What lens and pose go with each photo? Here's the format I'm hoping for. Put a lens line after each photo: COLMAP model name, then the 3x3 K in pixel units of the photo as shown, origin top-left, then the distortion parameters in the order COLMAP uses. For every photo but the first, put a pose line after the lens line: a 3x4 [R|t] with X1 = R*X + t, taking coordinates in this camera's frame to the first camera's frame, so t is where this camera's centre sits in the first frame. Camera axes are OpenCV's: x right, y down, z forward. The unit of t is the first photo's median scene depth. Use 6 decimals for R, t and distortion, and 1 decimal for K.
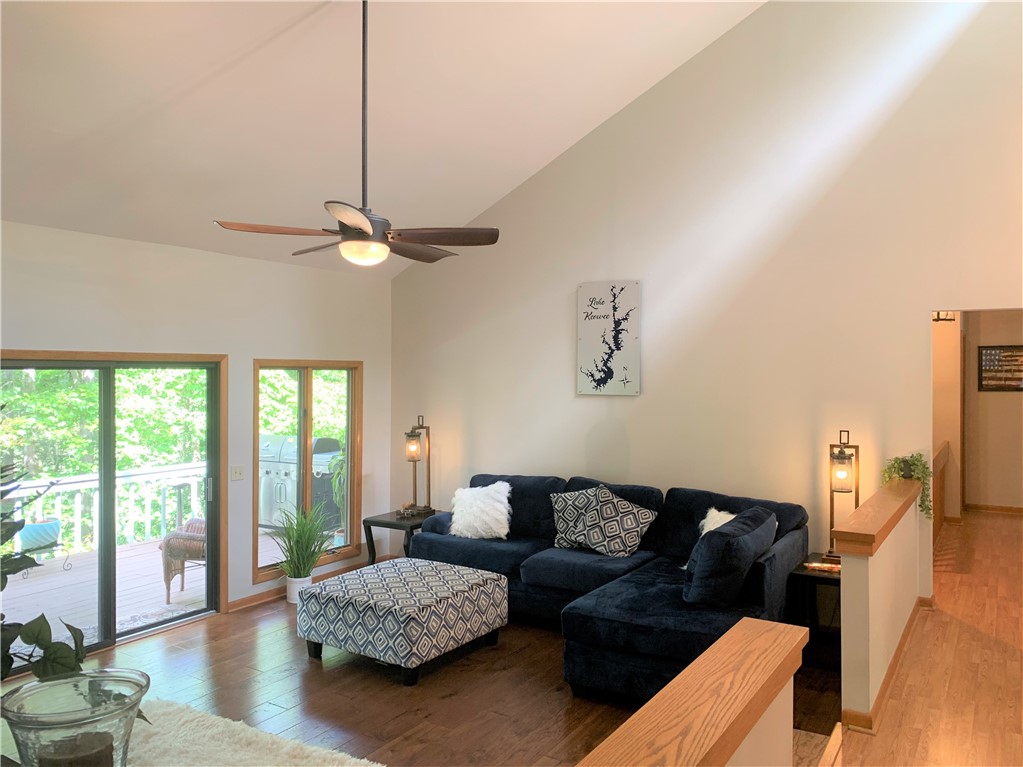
lens RADIAL K [[792.9, 0, 511.5], [0, 792.9, 383.5], [0, 0, 1]] dist [0.007194, -0.001999]
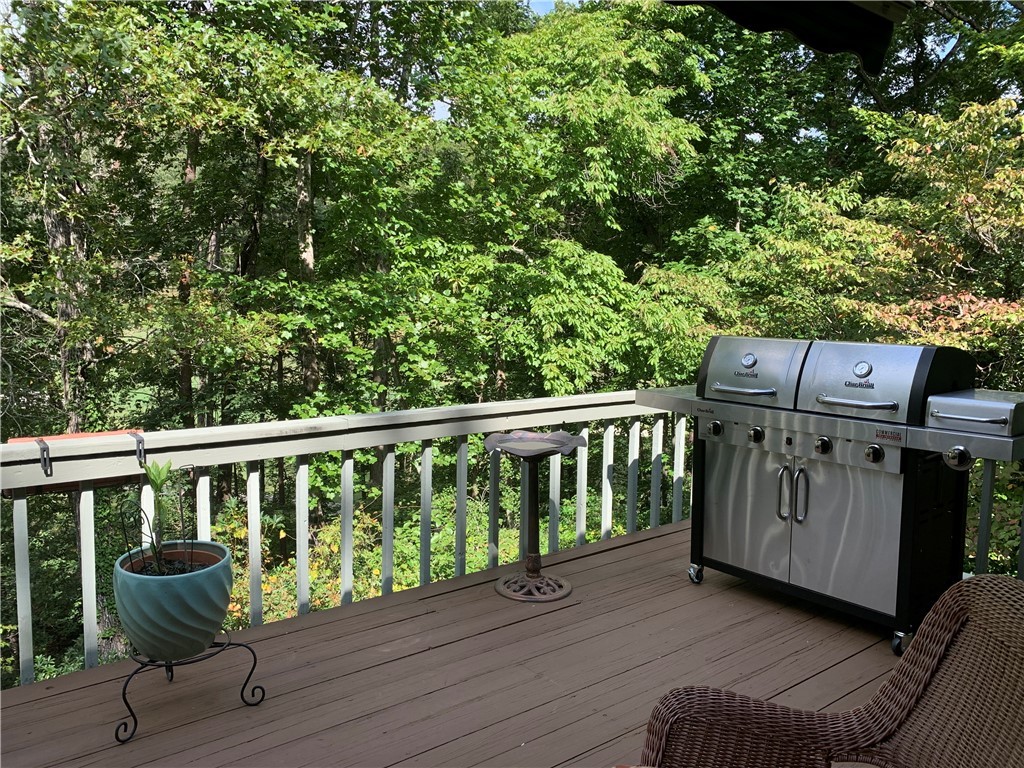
lens RADIAL K [[793.7, 0, 512.0], [0, 793.7, 384.0], [0, 0, 1]] dist [0.007194, -0.001999]
pose [[0.944876, 0.049401, -0.323679, -0.180950], [-0.019770, 0.995357, 0.094201, 0.031985], [0.326830, -0.082609, 0.941466, 0.365271]]
